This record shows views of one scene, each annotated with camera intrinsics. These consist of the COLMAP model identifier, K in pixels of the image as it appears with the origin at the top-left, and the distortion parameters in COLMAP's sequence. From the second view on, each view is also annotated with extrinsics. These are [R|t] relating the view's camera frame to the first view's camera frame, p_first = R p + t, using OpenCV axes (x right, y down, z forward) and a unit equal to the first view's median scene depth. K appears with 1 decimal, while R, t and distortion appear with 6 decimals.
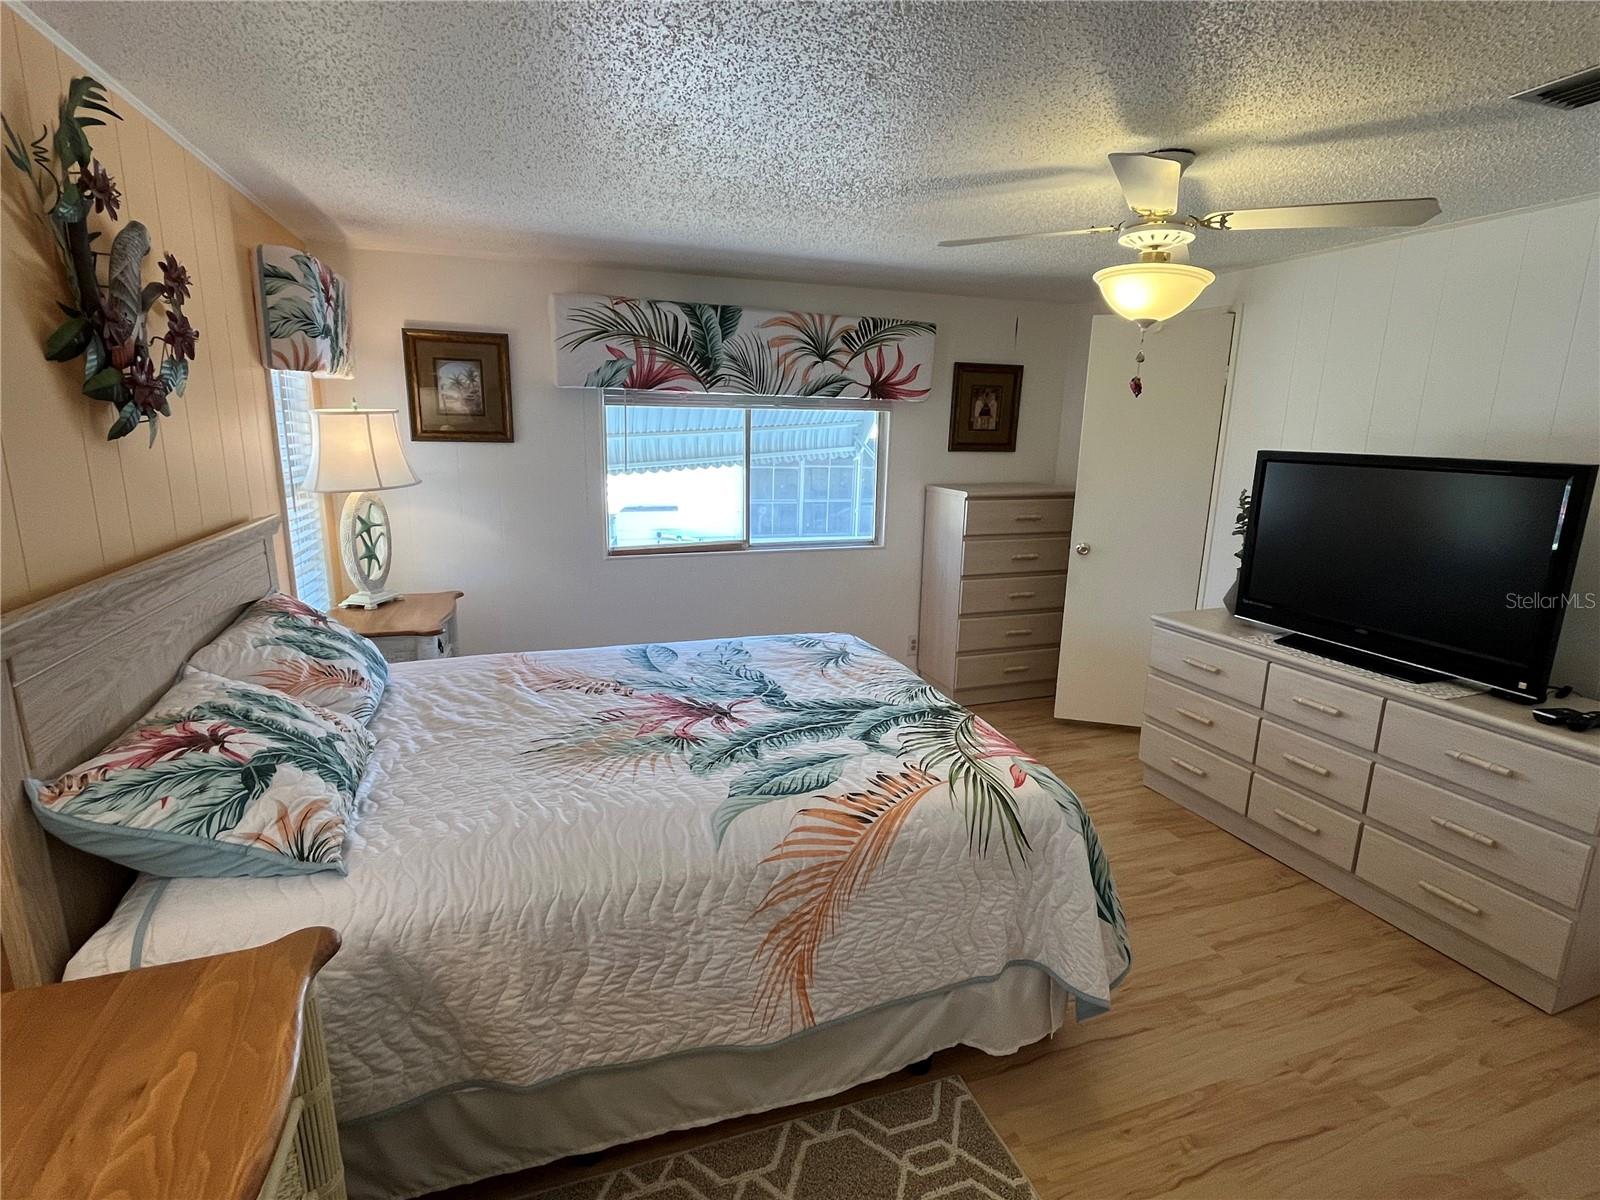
lens RADIAL K [[778.2, 0, 797.7], [0, 778.2, 593.0], [0, 0, 1]] dist [-0.003292, -0.000056]
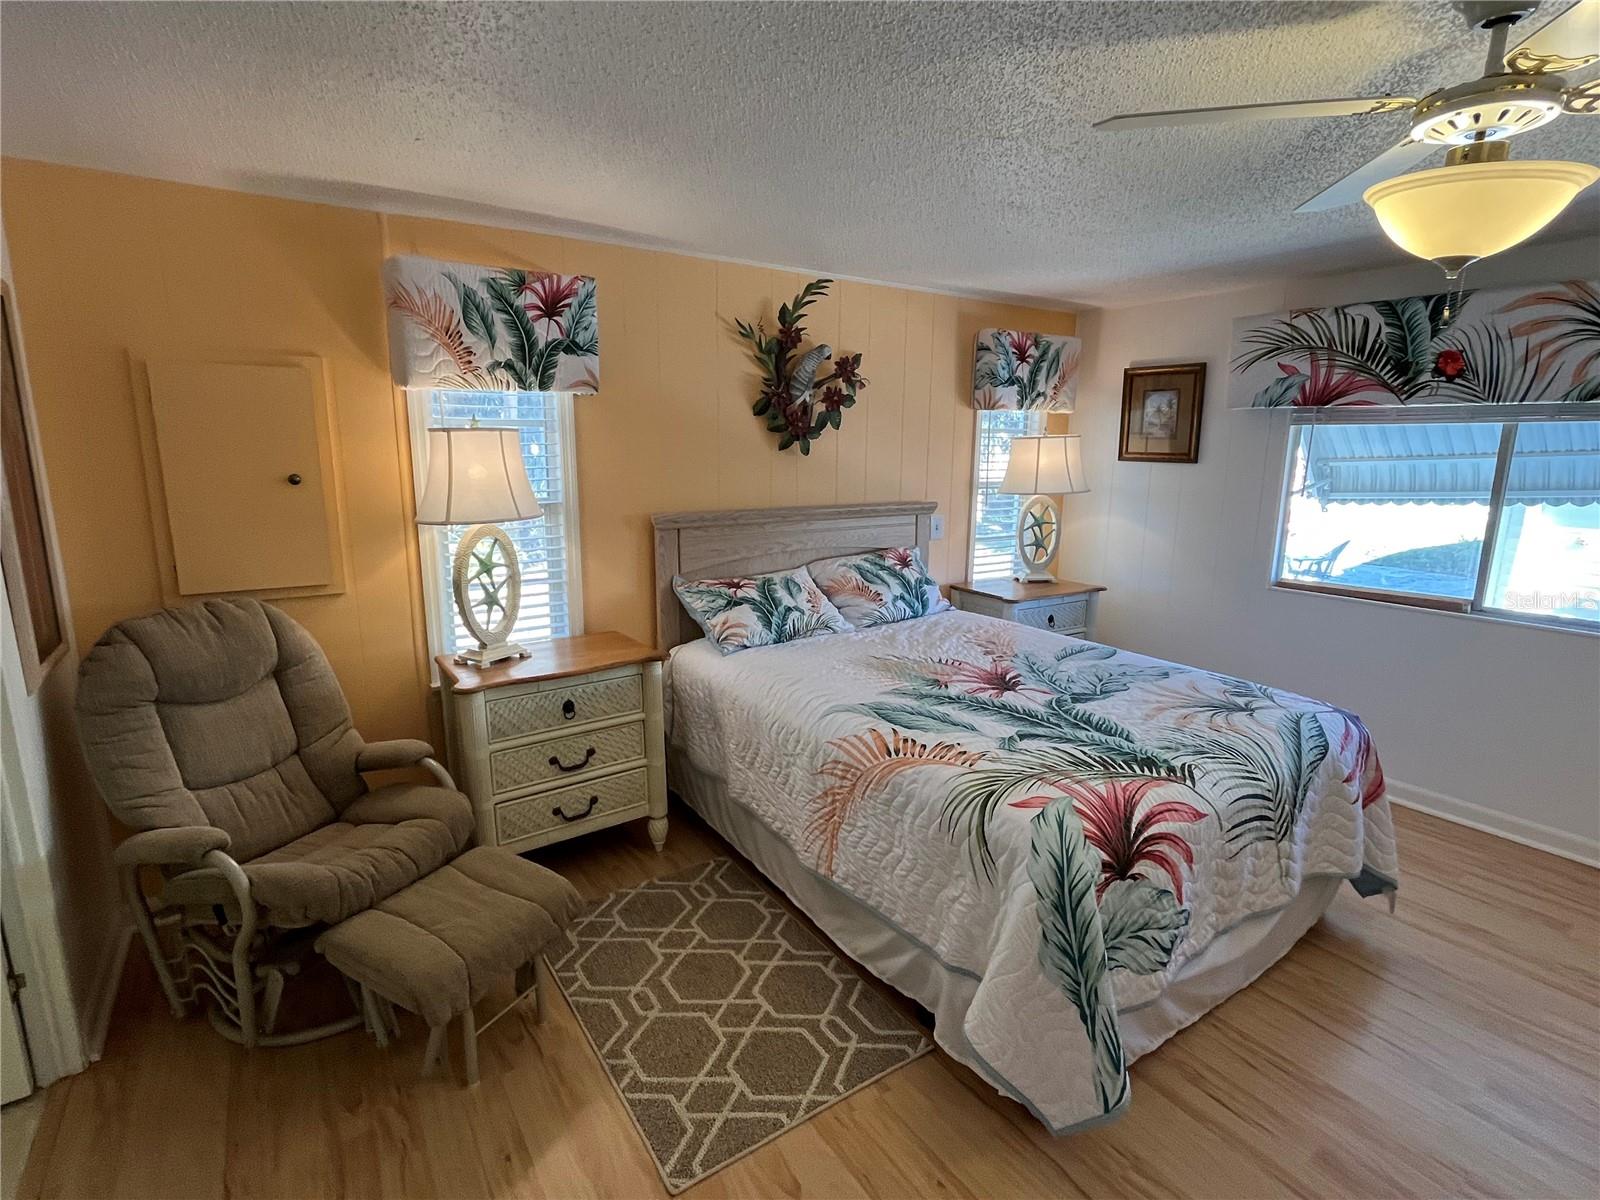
lens RADIAL K [[778.2, 0, 795.5], [0, 778.2, 592.8], [0, 0, 1]] dist [-0.003292, -0.000056]
pose [[0.253810, 0.167839, -0.952581, 0.797557], [-0.207845, 0.971288, 0.115756, -0.045869], [0.944659, 0.168609, 0.281407, 0.316763]]
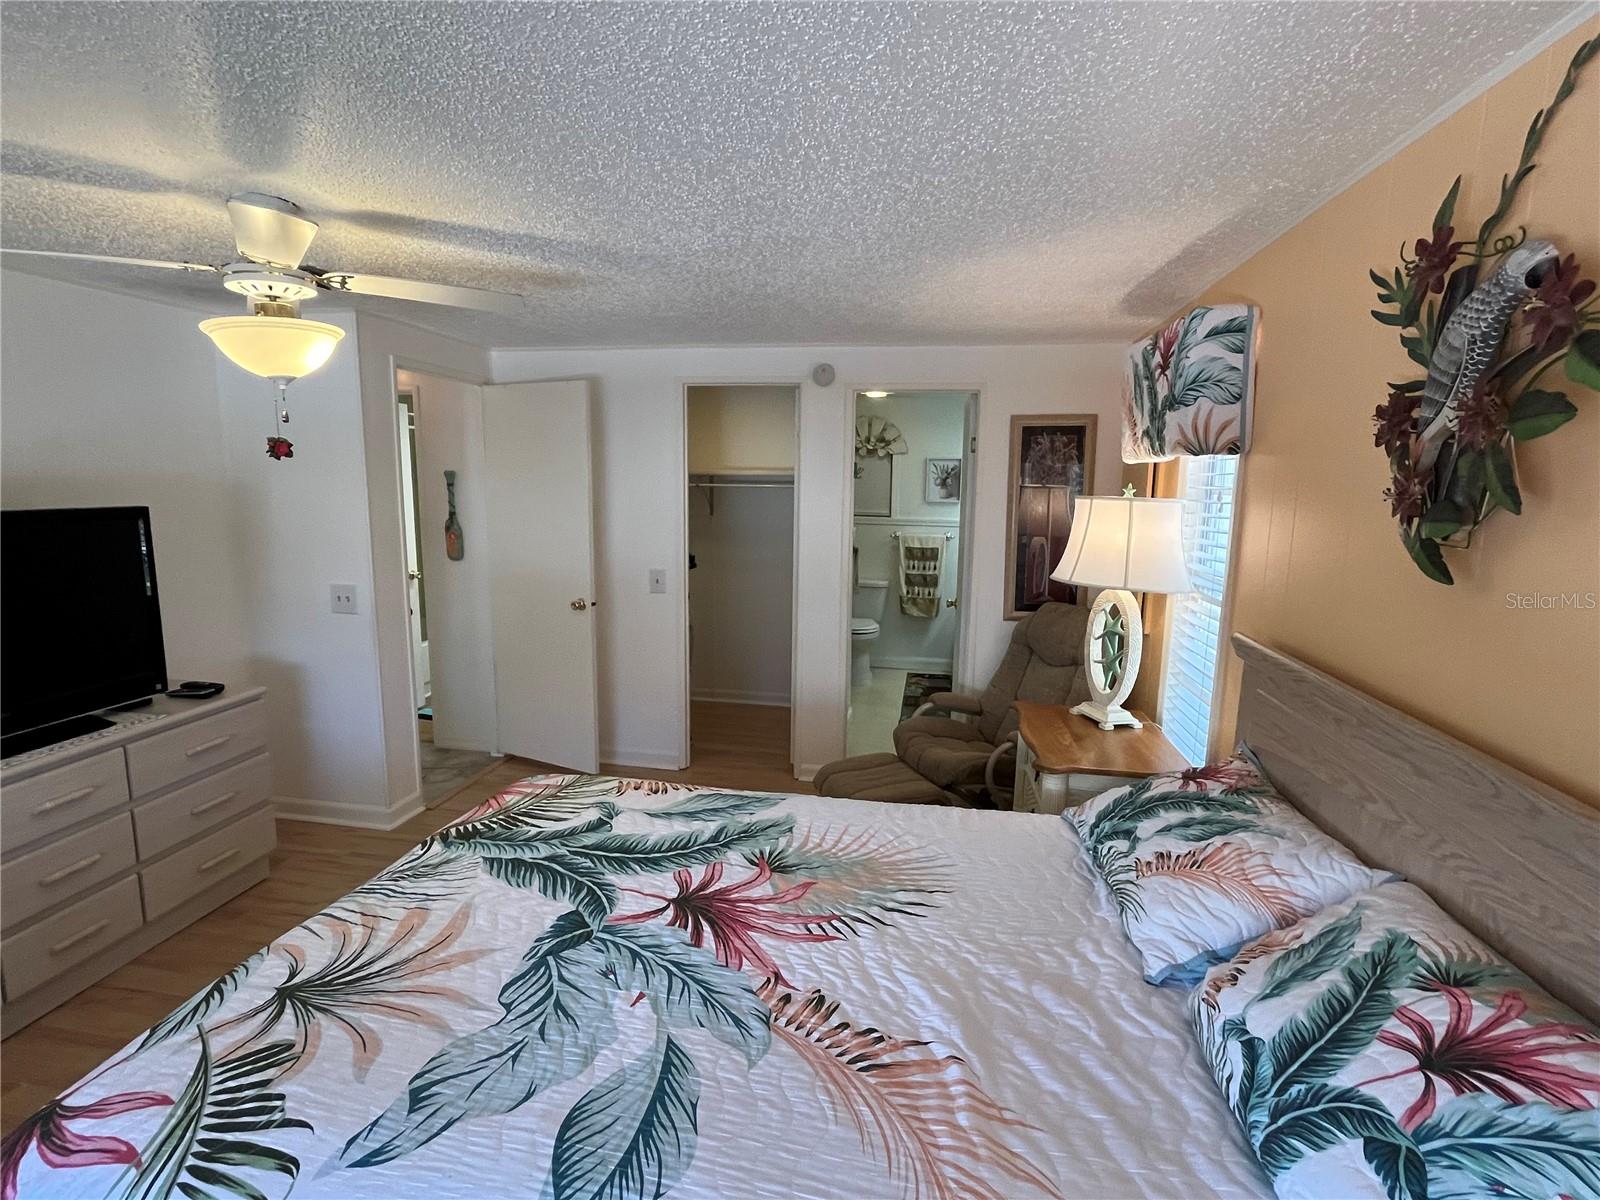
lens RADIAL K [[778.2, 0, 794.7], [0, 778.2, 603.0], [0, 0, 1]] dist [-0.003292, -0.000056]
pose [[-0.869671, -0.110982, 0.480995, -0.452647], [0.074451, 0.933763, 0.350062, -0.317187], [-0.487986, 0.340249, -0.803804, 1.283450]]
